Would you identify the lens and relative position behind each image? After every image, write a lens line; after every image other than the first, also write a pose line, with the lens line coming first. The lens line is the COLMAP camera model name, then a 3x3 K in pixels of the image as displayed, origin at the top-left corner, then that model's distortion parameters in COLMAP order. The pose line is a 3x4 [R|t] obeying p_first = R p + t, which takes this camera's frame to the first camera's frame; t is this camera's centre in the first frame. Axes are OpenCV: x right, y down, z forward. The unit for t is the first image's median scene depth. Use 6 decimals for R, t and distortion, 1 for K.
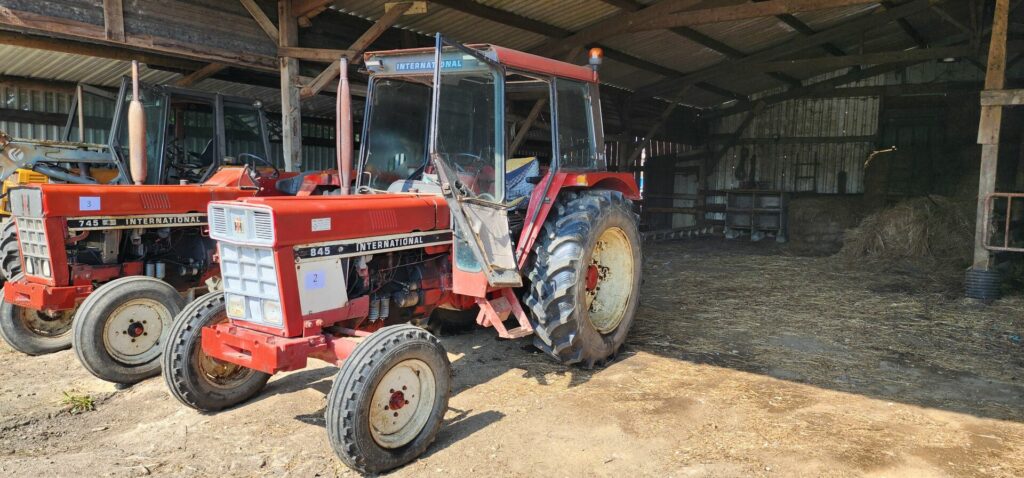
lens RADIAL K [[703.1, 0, 512.0], [0, 703.1, 239.0], [0, 0, 1]] dist [0.083473, -0.086309]
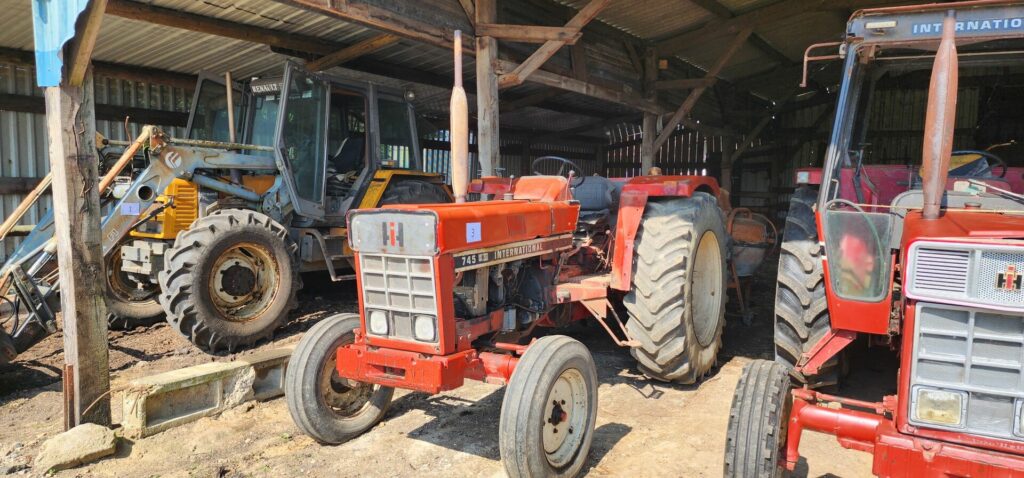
lens RADIAL K [[703.1, 0, 512.0], [0, 703.1, 239.0], [0, 0, 1]] dist [0.083473, -0.086309]
pose [[0.996357, -0.019814, 0.082950, -0.299106], [0.019498, 0.999799, 0.004620, -0.022248], [-0.083024, -0.002986, 0.996543, 0.156739]]
